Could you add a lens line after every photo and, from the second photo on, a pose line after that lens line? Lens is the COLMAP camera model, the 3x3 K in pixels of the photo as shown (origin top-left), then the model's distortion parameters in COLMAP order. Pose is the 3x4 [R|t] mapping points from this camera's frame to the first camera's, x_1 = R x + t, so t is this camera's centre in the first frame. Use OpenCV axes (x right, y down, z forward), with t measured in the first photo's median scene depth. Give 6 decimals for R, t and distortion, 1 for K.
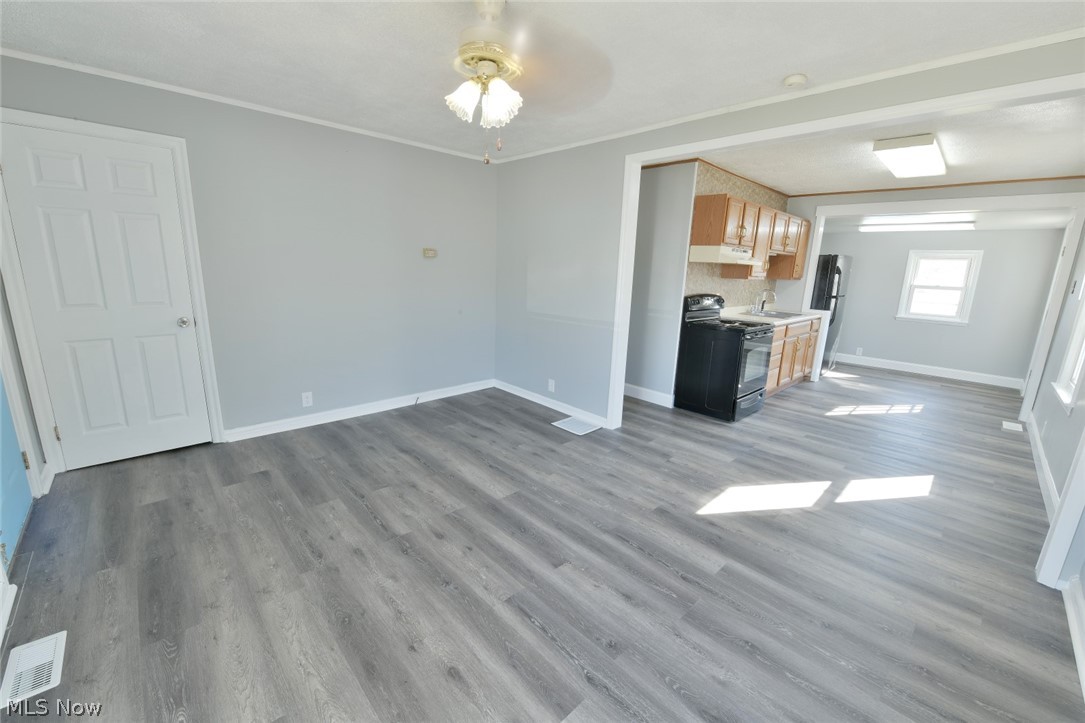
lens RADIAL K [[432.3, 0, 544.9], [0, 432.3, 360.1], [0, 0, 1]] dist [-0.021483, -0.001739]
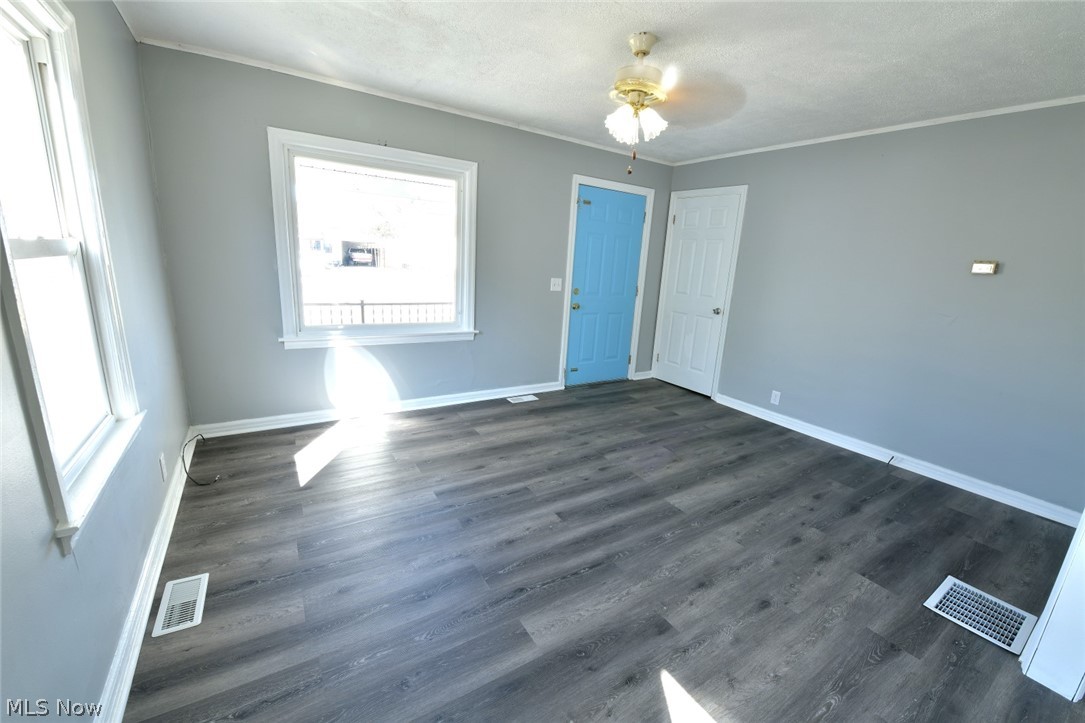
lens RADIAL K [[432.3, 0, 546.9], [0, 432.3, 362.6], [0, 0, 1]] dist [-0.021483, -0.001739]
pose [[-0.185503, 0.189224, -0.964253, 0.593198], [-0.272273, 0.932965, 0.235464, -0.091527], [0.944170, 0.306219, -0.121547, 0.546161]]
